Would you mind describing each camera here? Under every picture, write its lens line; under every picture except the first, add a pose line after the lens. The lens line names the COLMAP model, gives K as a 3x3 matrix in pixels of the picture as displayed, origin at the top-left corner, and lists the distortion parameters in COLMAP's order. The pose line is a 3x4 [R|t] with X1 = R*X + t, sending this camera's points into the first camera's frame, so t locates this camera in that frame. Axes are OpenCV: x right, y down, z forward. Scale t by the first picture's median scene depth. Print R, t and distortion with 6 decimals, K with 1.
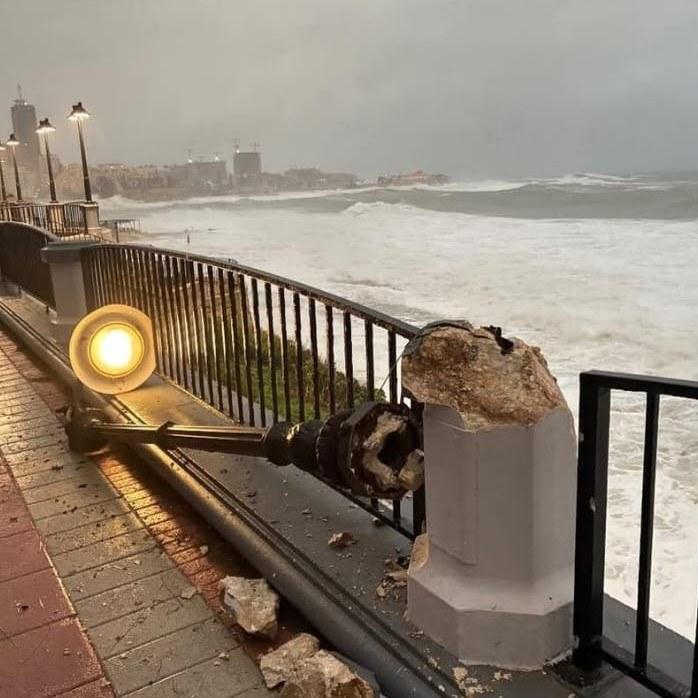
lens RADIAL K [[686.5, 0, 350.8], [0, 686.5, 342.6], [0, 0, 1]] dist [0.024783, 0.000000]
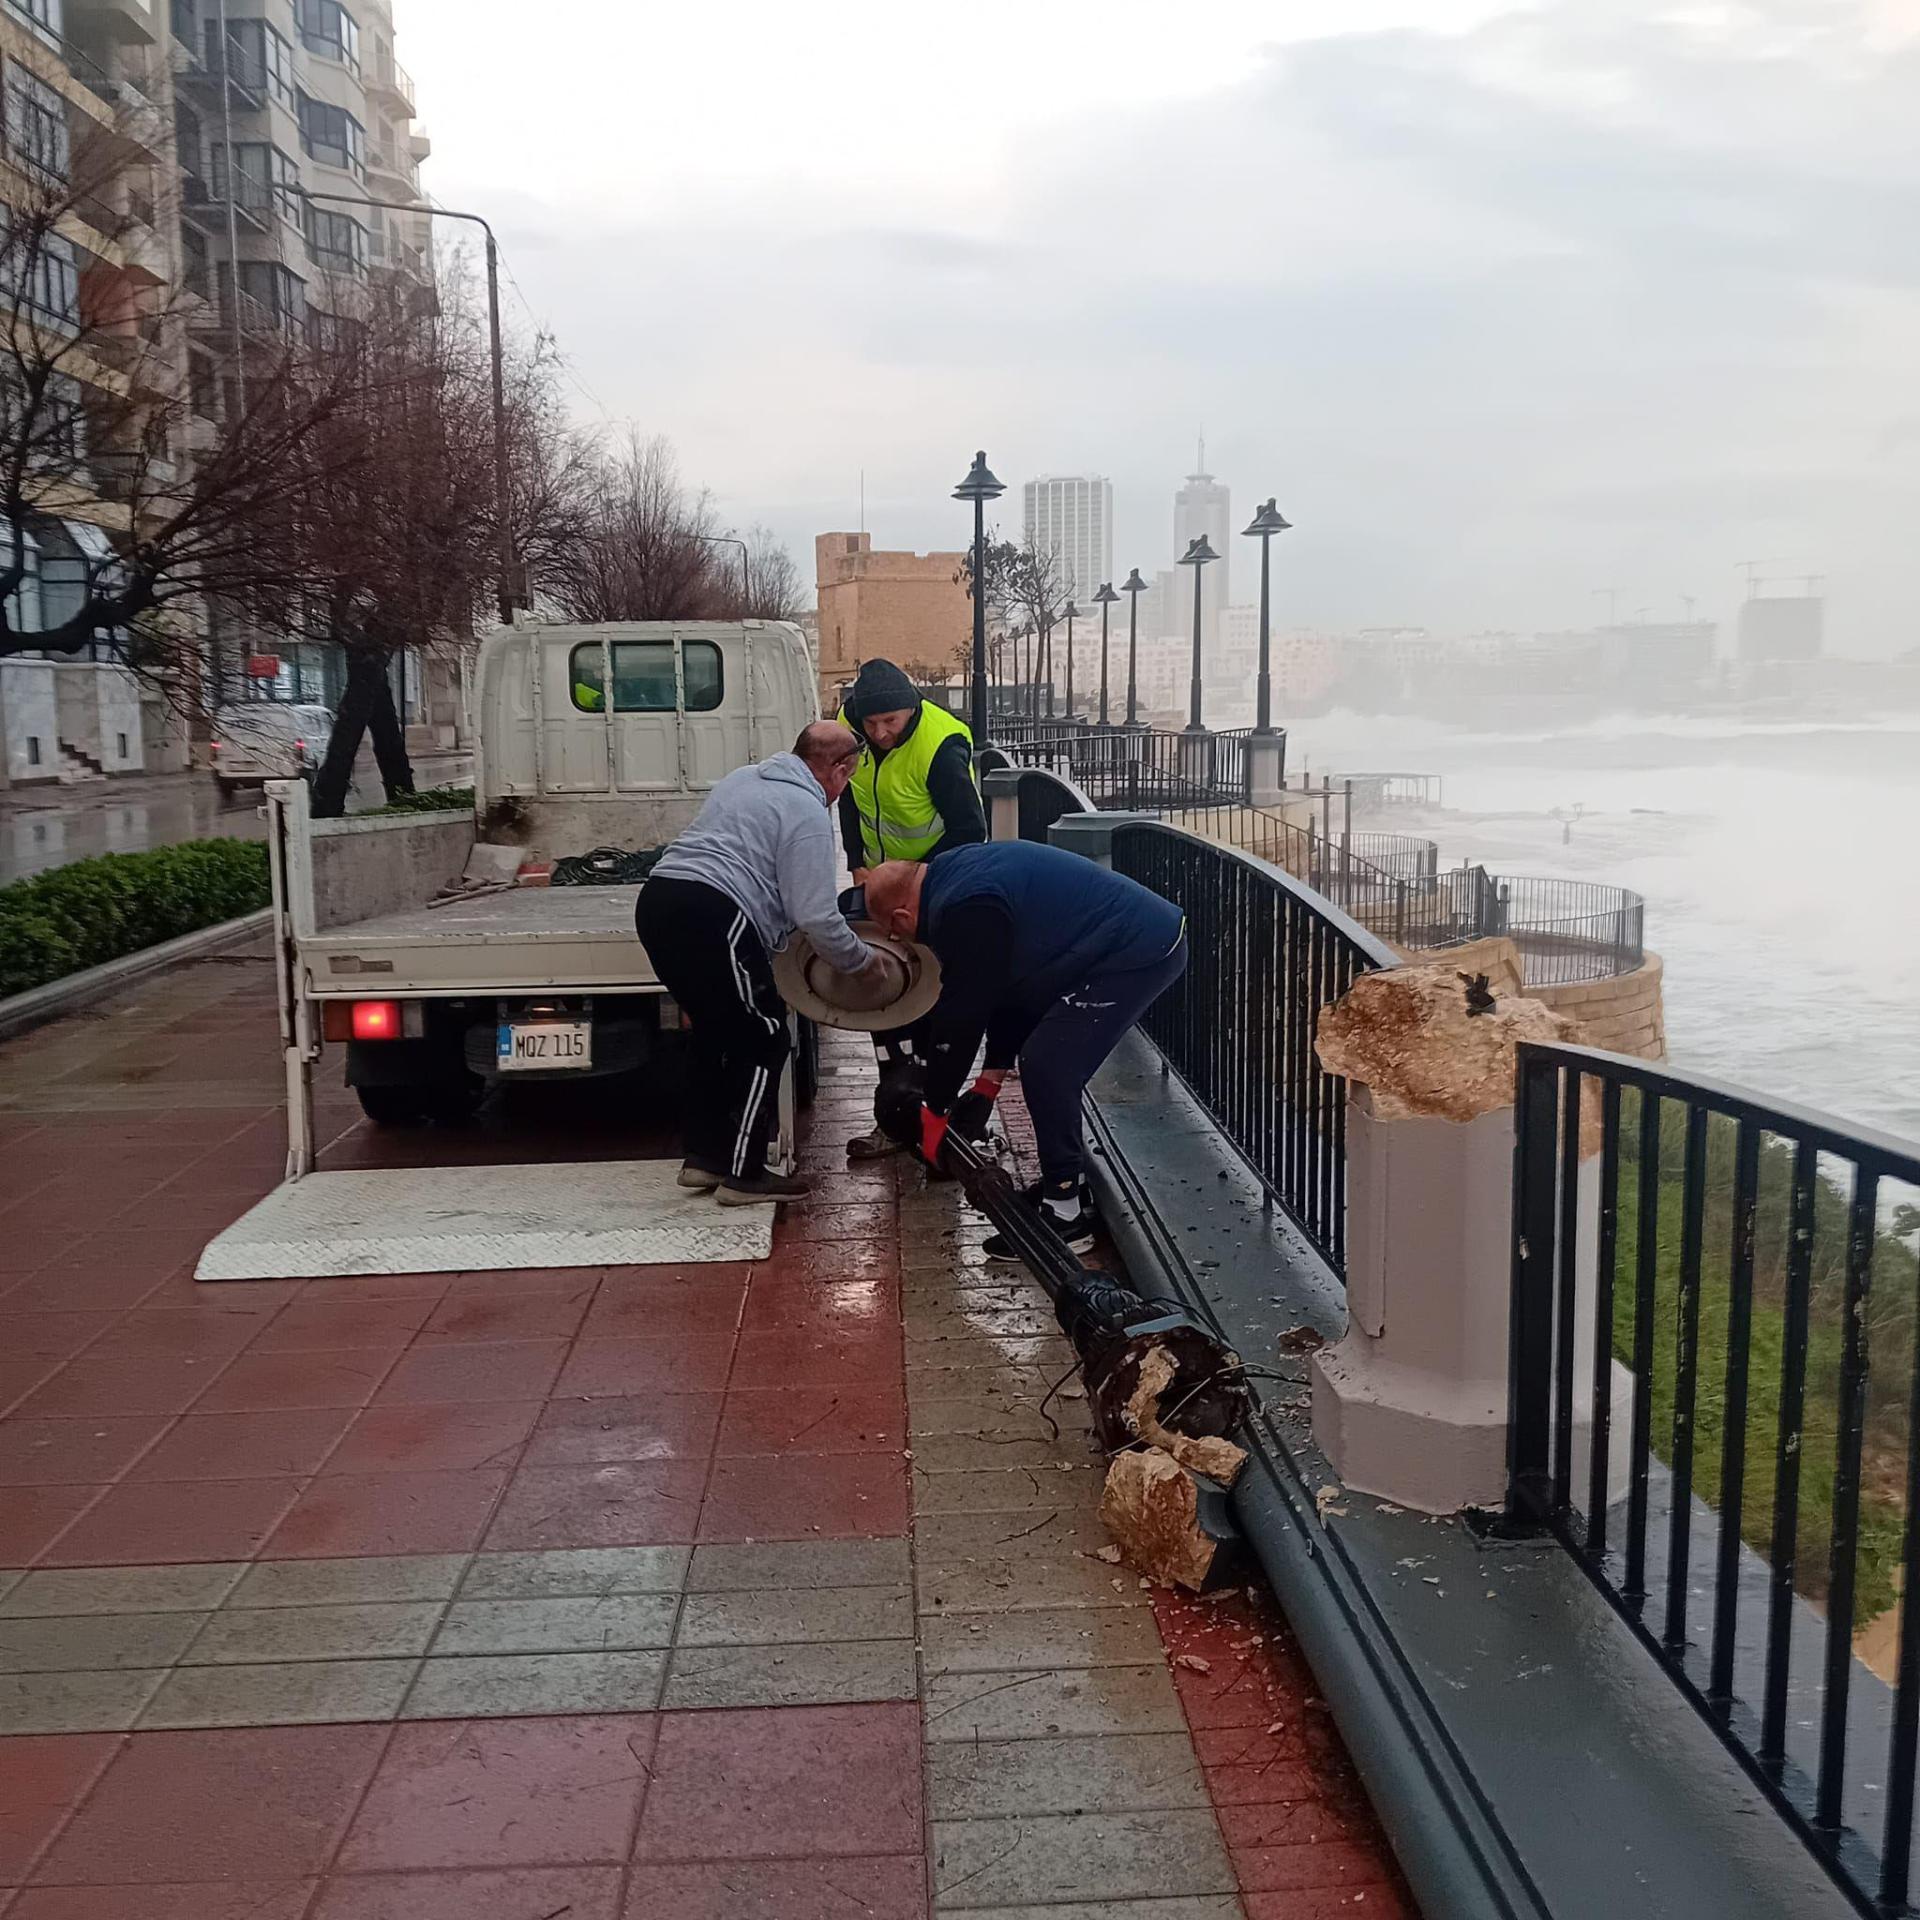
lens RADIAL K [[1888.3, 0, 959.2], [0, 1888.3, 964.0], [0, 0, 1]] dist [0.024783, 0.000000]
pose [[0.854652, 0.096178, -0.510216, 0.698767], [-0.136043, 0.989842, -0.041293, 0.104913], [0.501062, 0.104702, 0.859054, -0.726772]]
